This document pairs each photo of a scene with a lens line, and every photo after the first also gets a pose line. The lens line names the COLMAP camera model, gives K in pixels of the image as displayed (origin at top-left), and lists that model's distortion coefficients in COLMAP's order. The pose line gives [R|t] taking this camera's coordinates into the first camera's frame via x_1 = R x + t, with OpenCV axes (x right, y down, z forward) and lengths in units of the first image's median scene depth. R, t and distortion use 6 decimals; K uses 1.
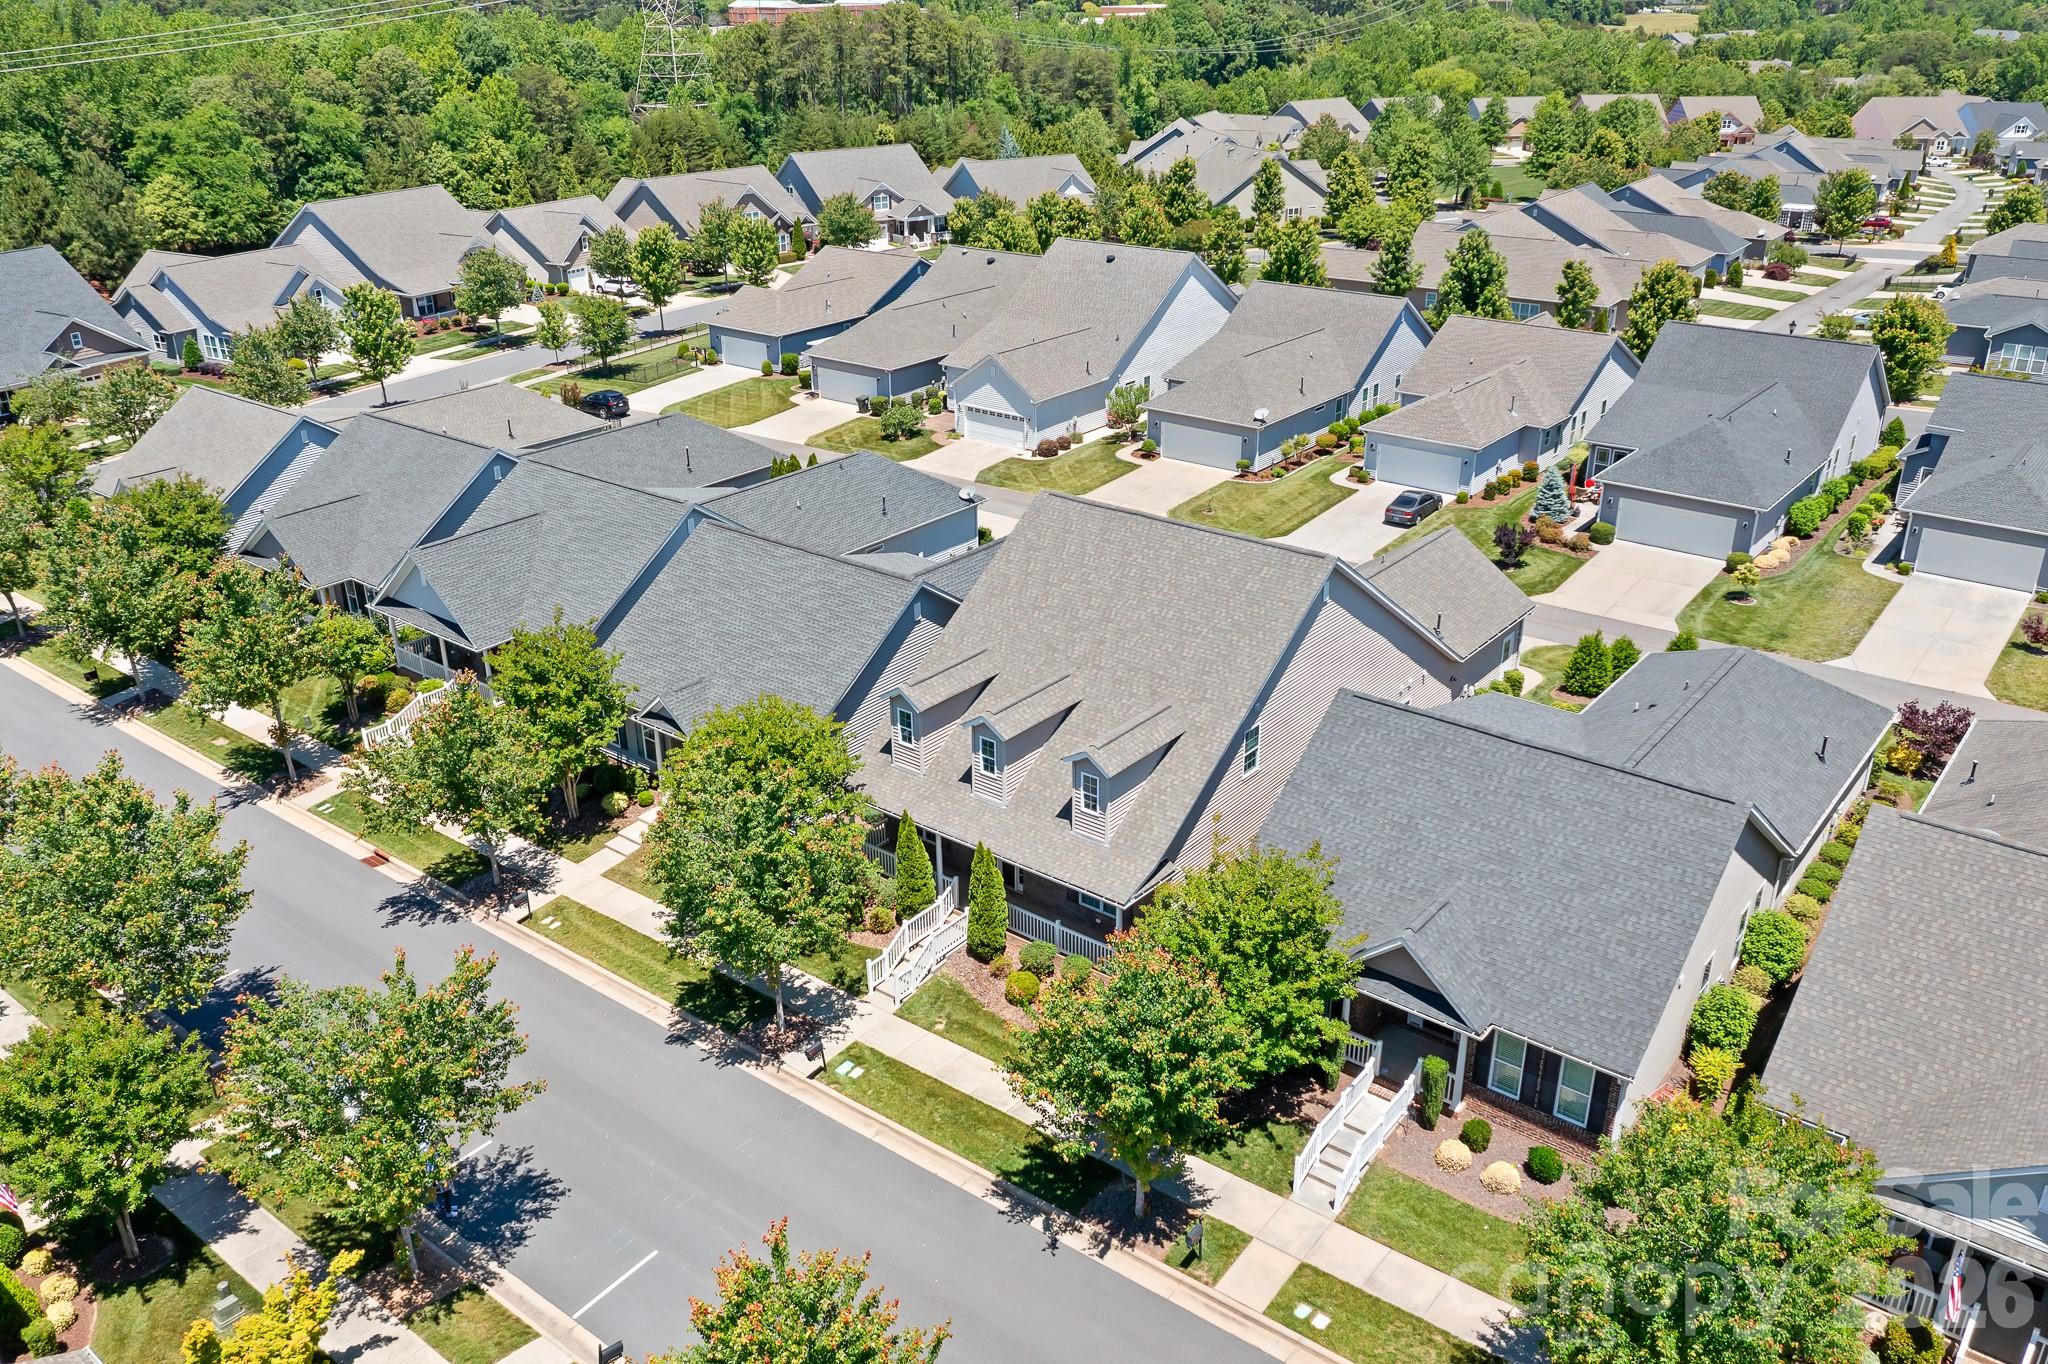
lens RADIAL K [[1606.5, 0, 1015.4], [0, 1606.5, 677.9], [0, 0, 1]] dist [-0.014894, 0.008063]
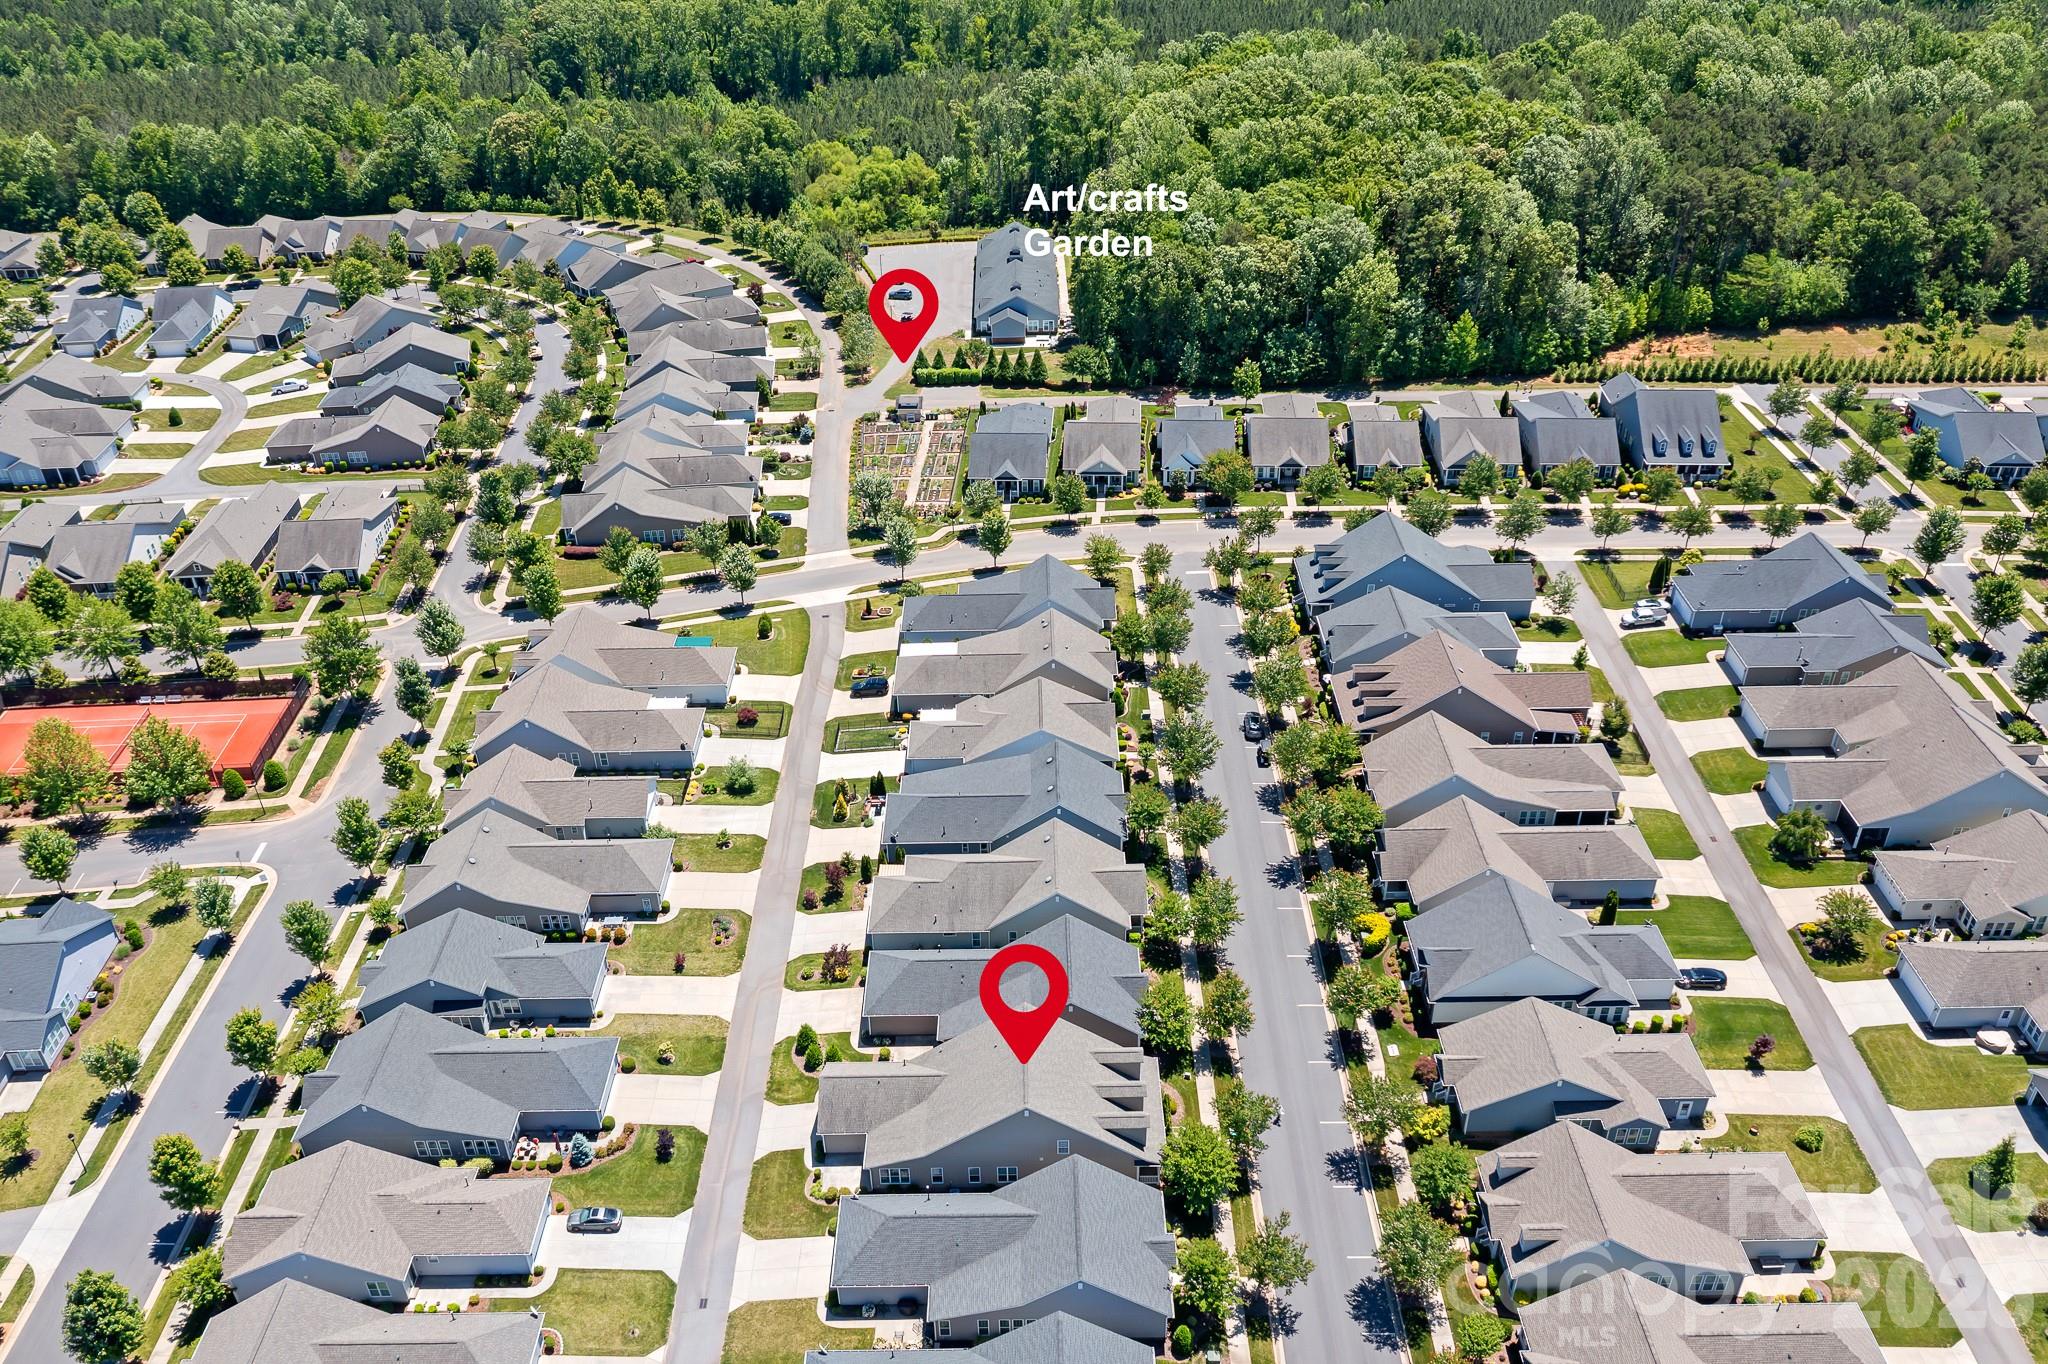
lens RADIAL K [[1606.5, 0, 1015.4], [0, 1606.5, 677.9], [0, 0, 1]] dist [-0.014894, 0.008063]
pose [[-0.625985, -0.400888, 0.668903, -0.881430], [0.344258, 0.627589, 0.698297, -1.476604], [-0.699735, 0.667399, -0.254852, 0.838269]]
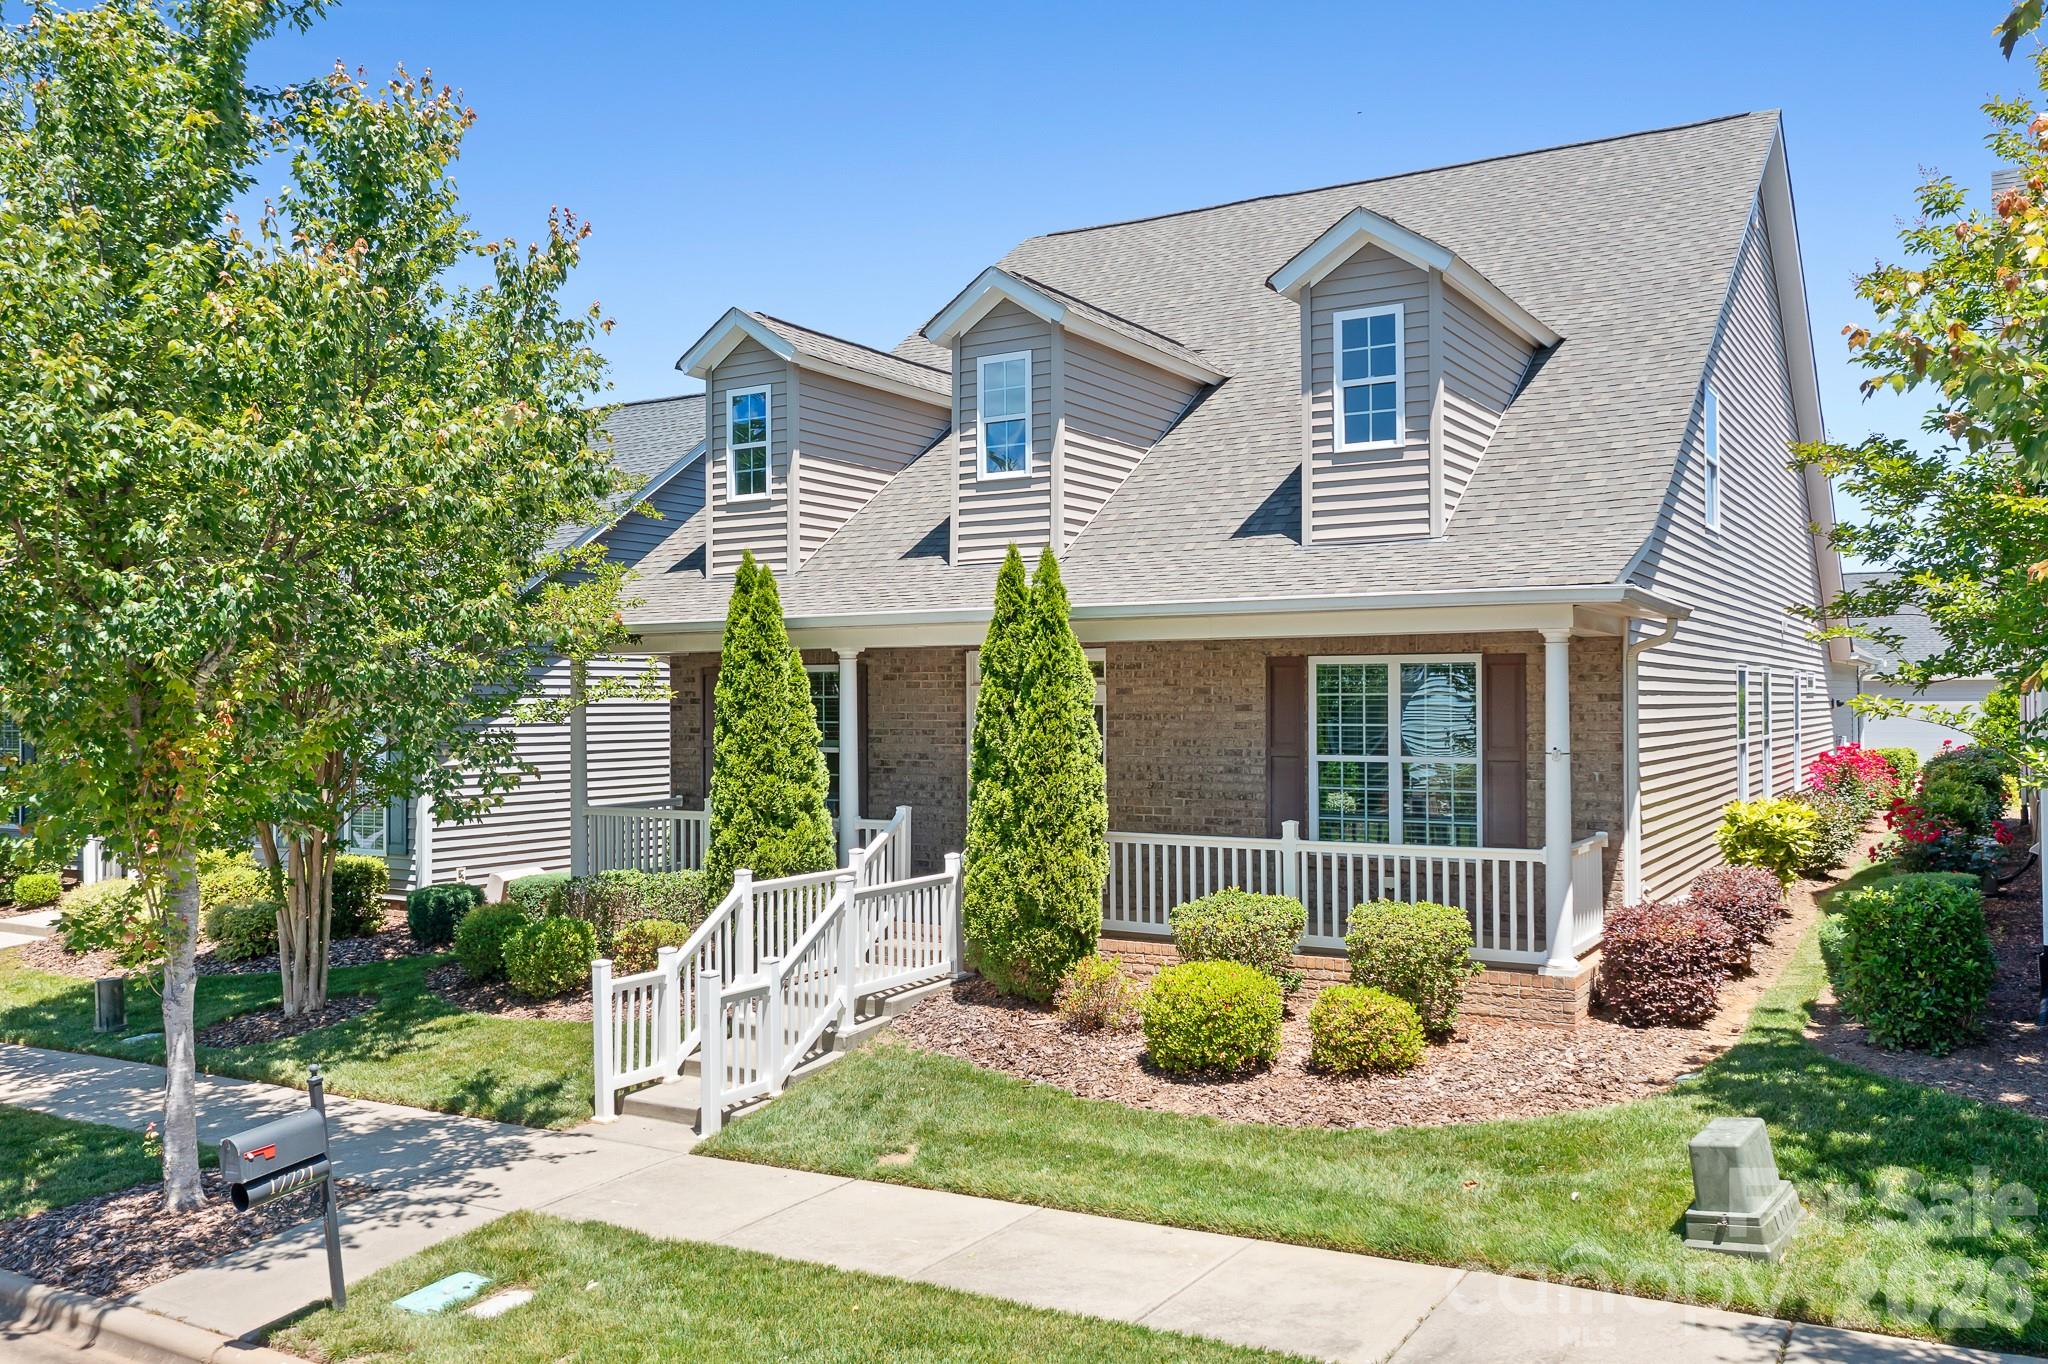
lens RADIAL K [[1606.5, 0, 1015.4], [0, 1606.5, 677.9], [0, 0, 1]] dist [-0.014894, 0.008063]
pose [[0.990838, 0.009517, 0.134720, -0.036480], [0.047906, 0.907883, -0.416477, 0.147221], [-0.126274, 0.419115, 0.899109, 0.444985]]
